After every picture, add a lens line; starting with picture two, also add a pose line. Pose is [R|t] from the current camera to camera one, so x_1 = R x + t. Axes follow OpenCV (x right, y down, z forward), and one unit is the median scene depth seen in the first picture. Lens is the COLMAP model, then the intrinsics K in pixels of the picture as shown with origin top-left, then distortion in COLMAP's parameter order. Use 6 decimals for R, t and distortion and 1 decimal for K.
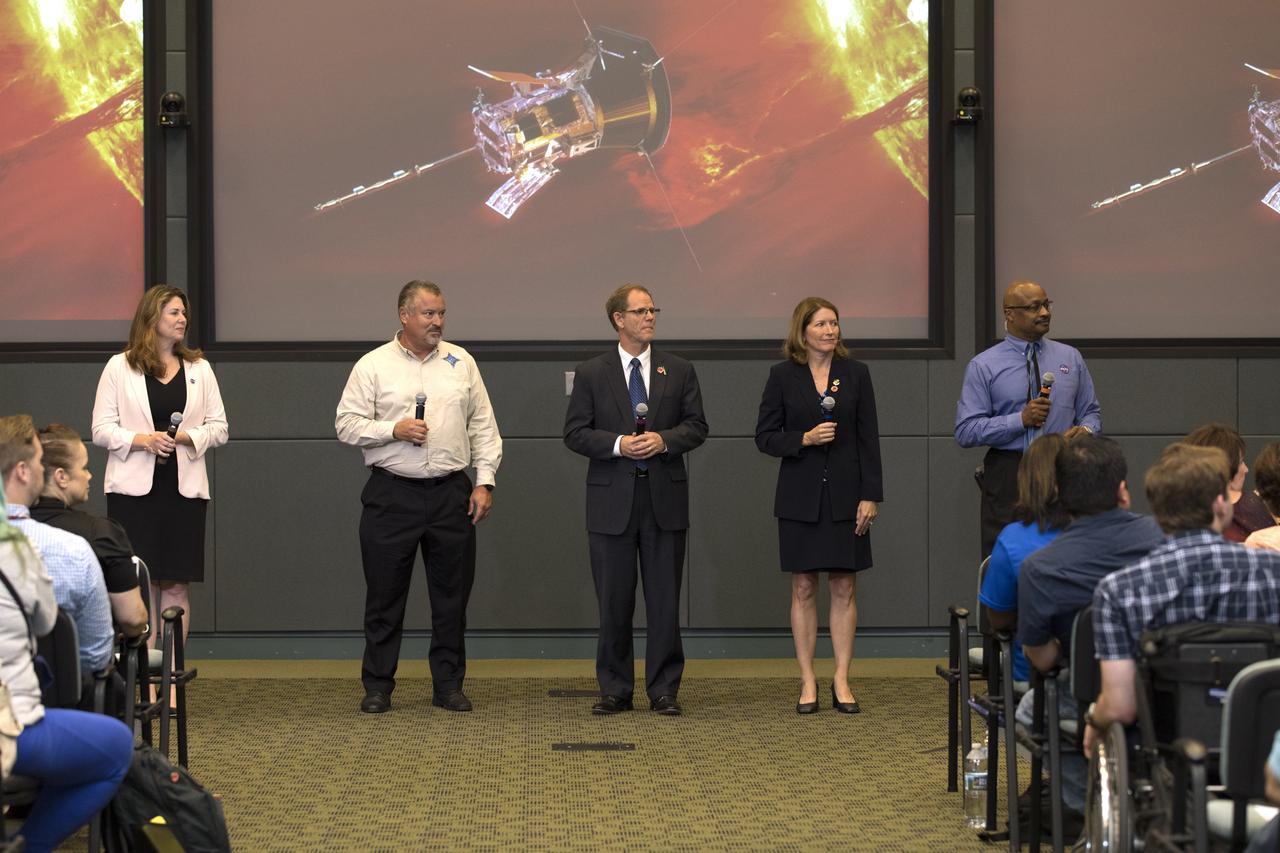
lens RADIAL K [[1937.6, 0, 640.6], [0, 1937.6, 423.8], [0, 0, 1]] dist [0.010853, 0.000000]
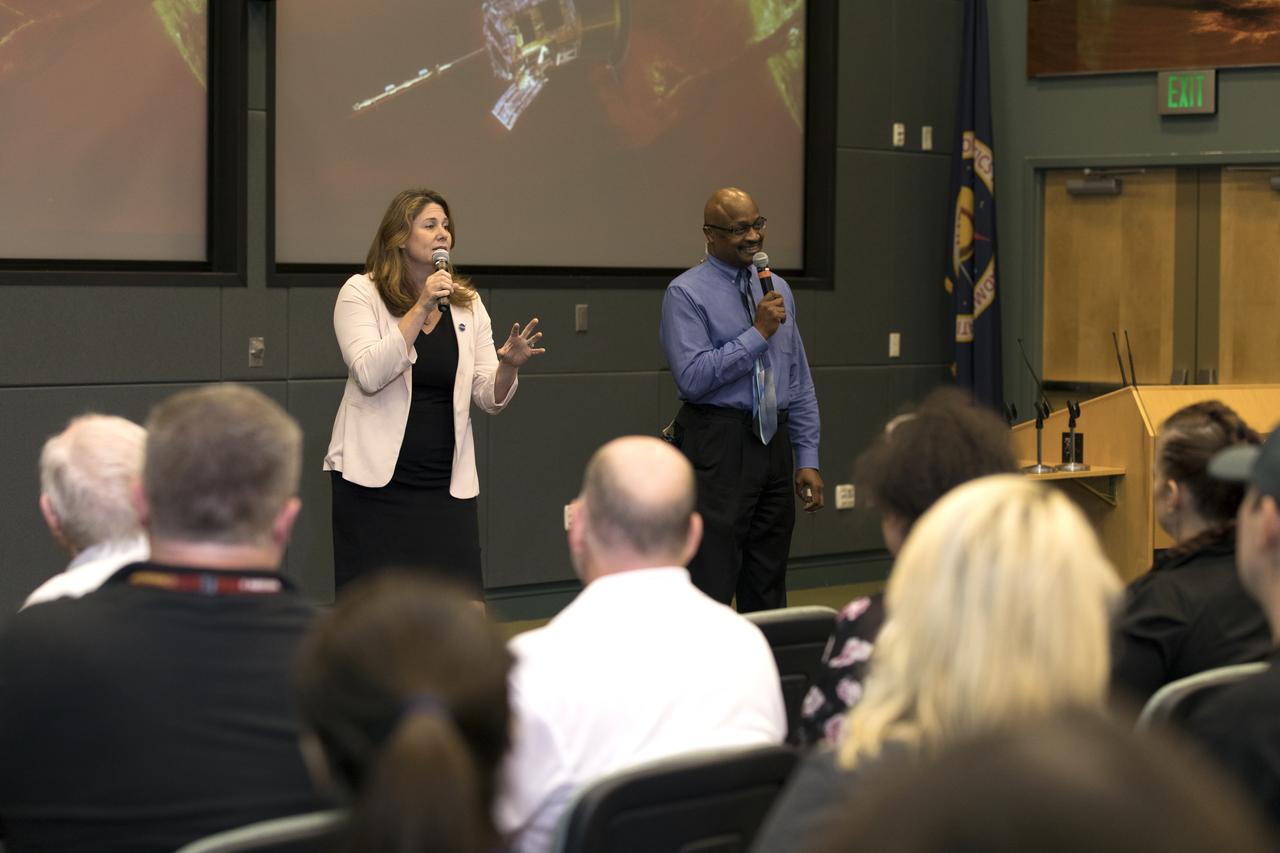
lens RADIAL K [[3075.9, 0, 640.2], [0, 3075.9, 427.0], [0, 0, 1]] dist [0.032355, 0.000000]
pose [[0.675602, -0.024862, 0.736847, -1.081247], [0.014917, 0.999688, 0.020053, 0.003954], [-0.737115, -0.002556, 0.675762, -0.007998]]
